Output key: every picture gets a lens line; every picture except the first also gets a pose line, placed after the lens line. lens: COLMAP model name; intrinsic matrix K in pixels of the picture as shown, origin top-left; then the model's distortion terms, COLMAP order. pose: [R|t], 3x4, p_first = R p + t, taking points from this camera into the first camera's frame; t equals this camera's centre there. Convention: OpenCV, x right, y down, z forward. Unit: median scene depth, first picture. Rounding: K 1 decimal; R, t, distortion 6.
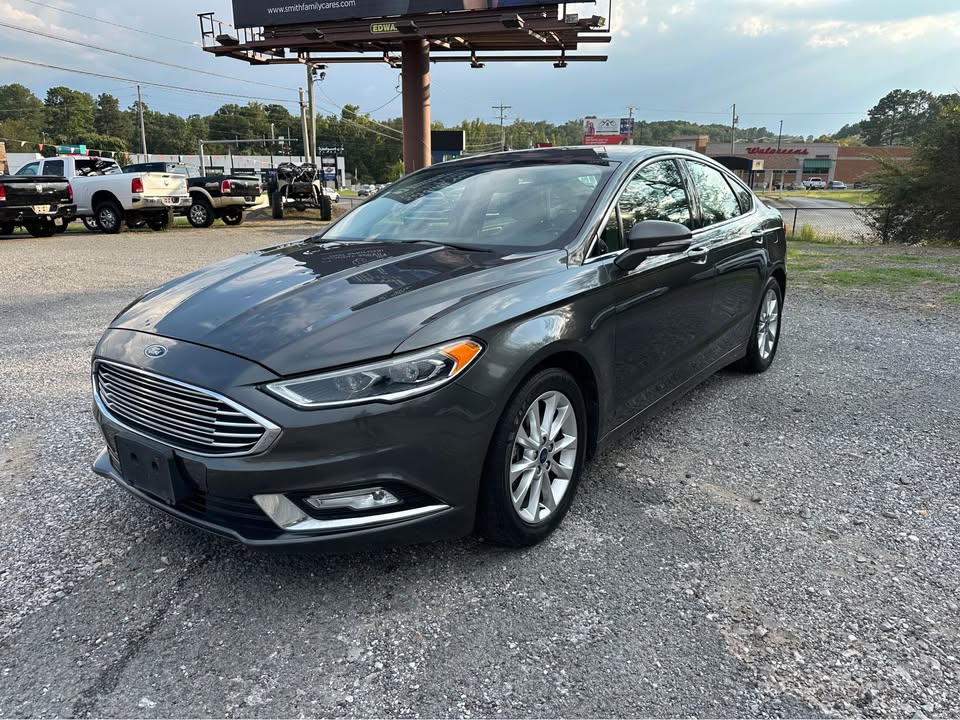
lens RADIAL K [[681.3, 0, 495.5], [0, 681.3, 377.2], [0, 0, 1]] dist [0.011414, -0.020346]
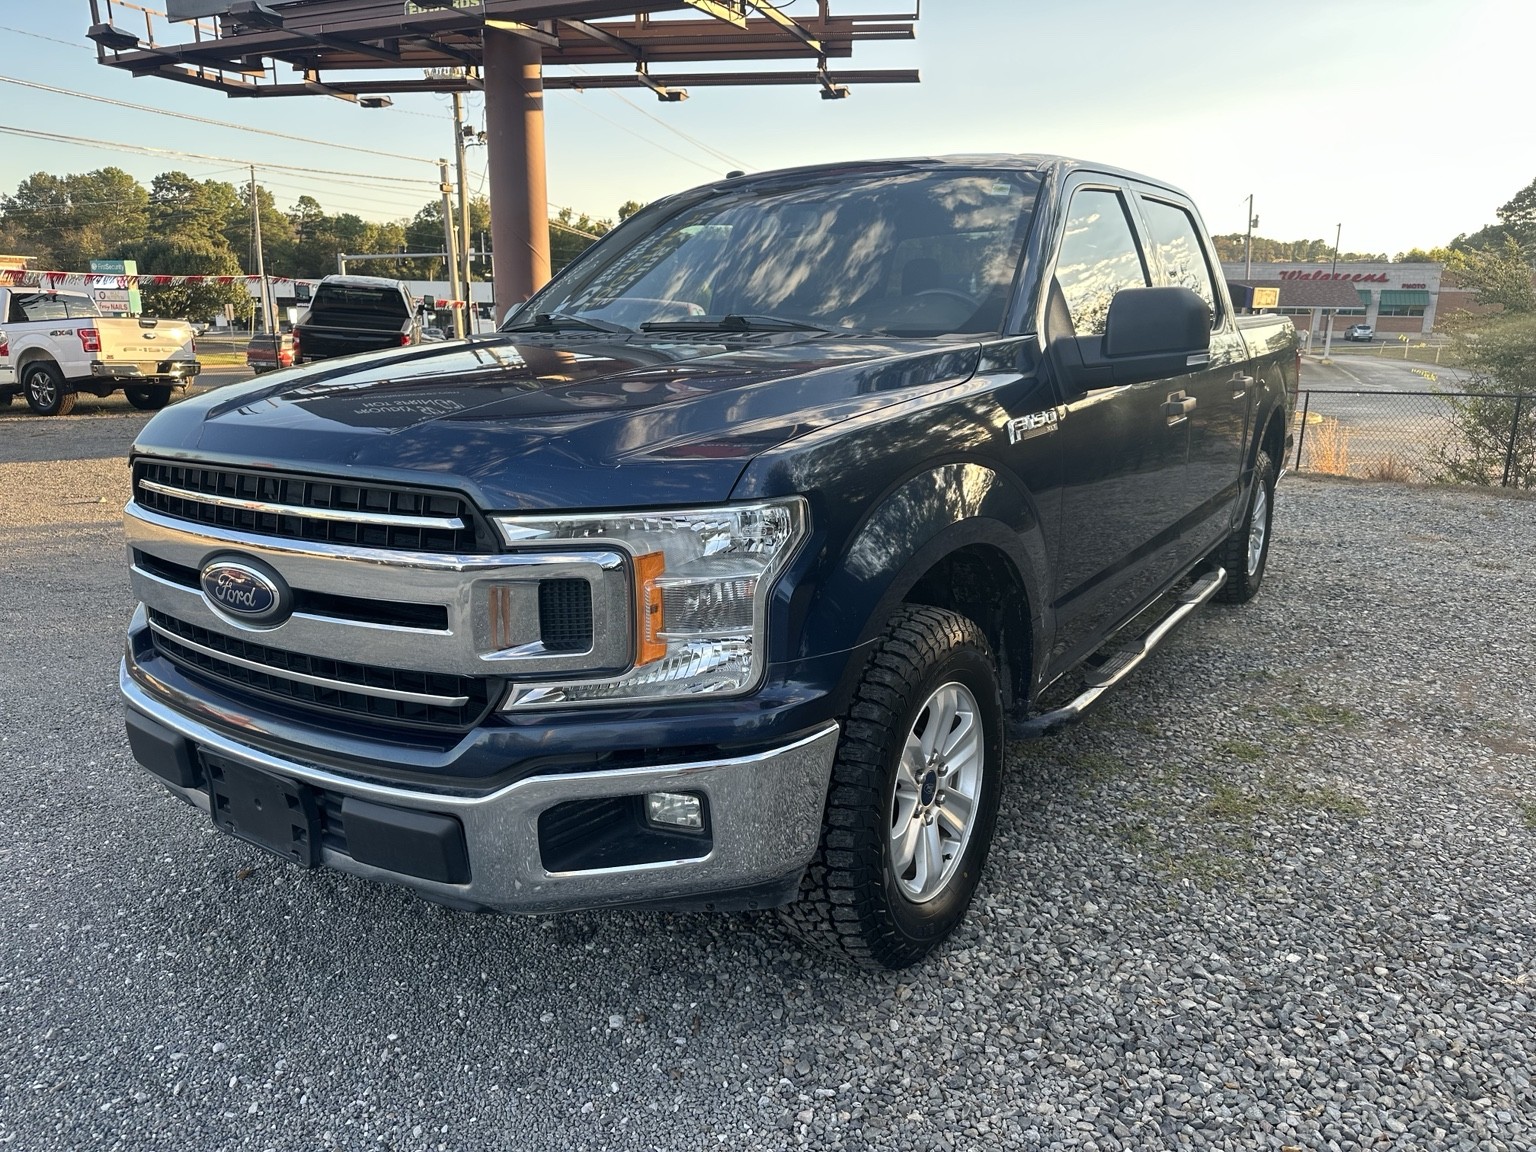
lens RADIAL K [[1090.1, 0, 805.4], [0, 1090.1, 605.2], [0, 0, 1]] dist [0.011414, -0.020346]
pose [[0.997623, 0.023649, -0.064723, 0.114913], [-0.025489, 0.999290, -0.027745, -0.054509], [0.064021, 0.029329, 0.997518, 0.187201]]
